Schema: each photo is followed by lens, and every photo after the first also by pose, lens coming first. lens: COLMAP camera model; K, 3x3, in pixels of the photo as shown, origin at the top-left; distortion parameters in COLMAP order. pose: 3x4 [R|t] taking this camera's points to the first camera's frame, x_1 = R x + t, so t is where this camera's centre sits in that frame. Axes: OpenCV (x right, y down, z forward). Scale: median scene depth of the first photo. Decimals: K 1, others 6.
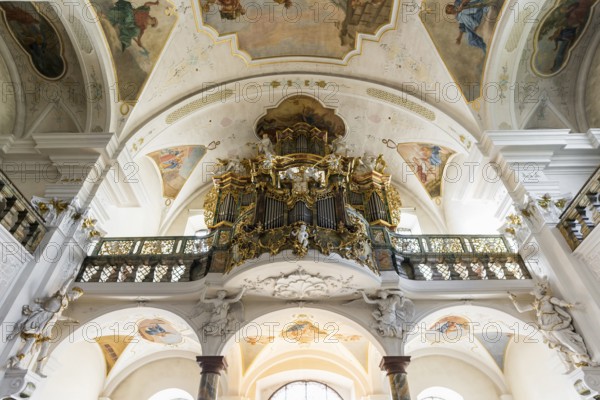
lens RADIAL K [[362.8, 0, 302.0], [0, 362.8, 199.8], [0, 0, 1]] dist [-0.002558, 0.000633]
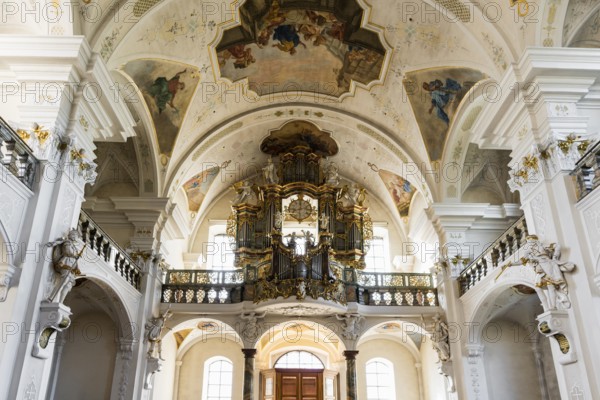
lens RADIAL K [[517.9, 0, 300.0], [0, 517.9, 200.0], [0, 0, 1]] dist [0.004974, 0.000739]
pose [[0.999026, 0.026037, 0.035620, -0.082638], [-0.036213, 0.945085, 0.324812, -0.839661], [-0.025207, -0.325785, 0.945108, -0.906502]]
